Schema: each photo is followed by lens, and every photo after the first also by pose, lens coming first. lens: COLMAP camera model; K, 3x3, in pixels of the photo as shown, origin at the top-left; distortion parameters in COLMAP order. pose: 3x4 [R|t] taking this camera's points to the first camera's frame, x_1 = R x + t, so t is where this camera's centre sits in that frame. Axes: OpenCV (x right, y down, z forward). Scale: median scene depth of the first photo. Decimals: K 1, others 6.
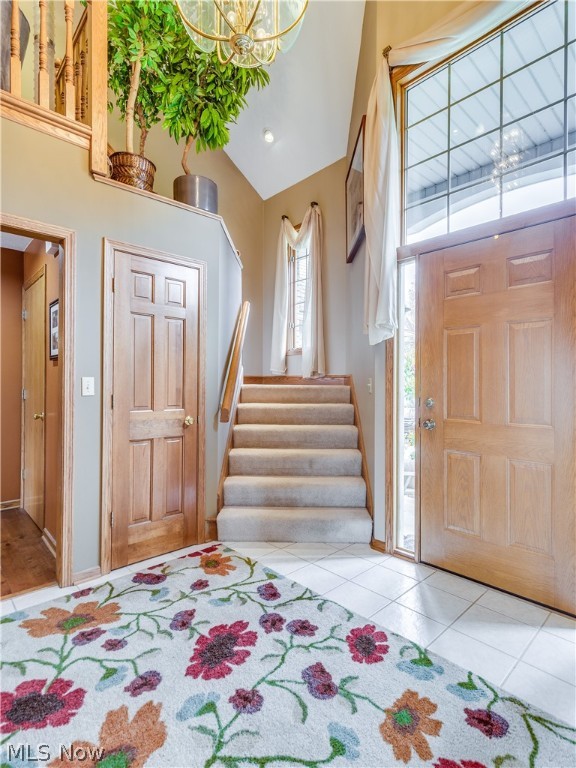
lens RADIAL K [[394.6, 0, 283.2], [0, 394.6, 384.5], [0, 0, 1]] dist [-0.000184, -0.000056]
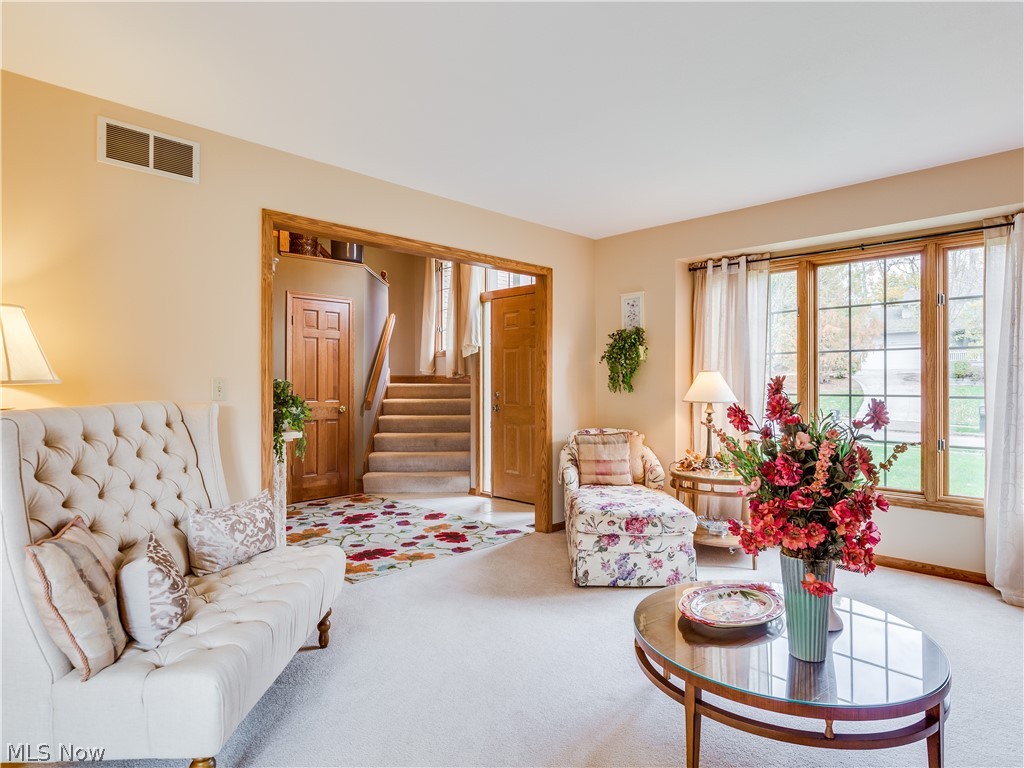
lens RADIAL K [[579.3, 0, 519.5], [0, 579.3, 383.1], [0, 0, 1]] dist [-0.002845, -0.001300]
pose [[0.998634, -0.005258, 0.051995, 0.269975], [0.005311, 0.999986, -0.000877, 0.002823], [-0.051989, 0.001152, 0.998647, -1.040423]]
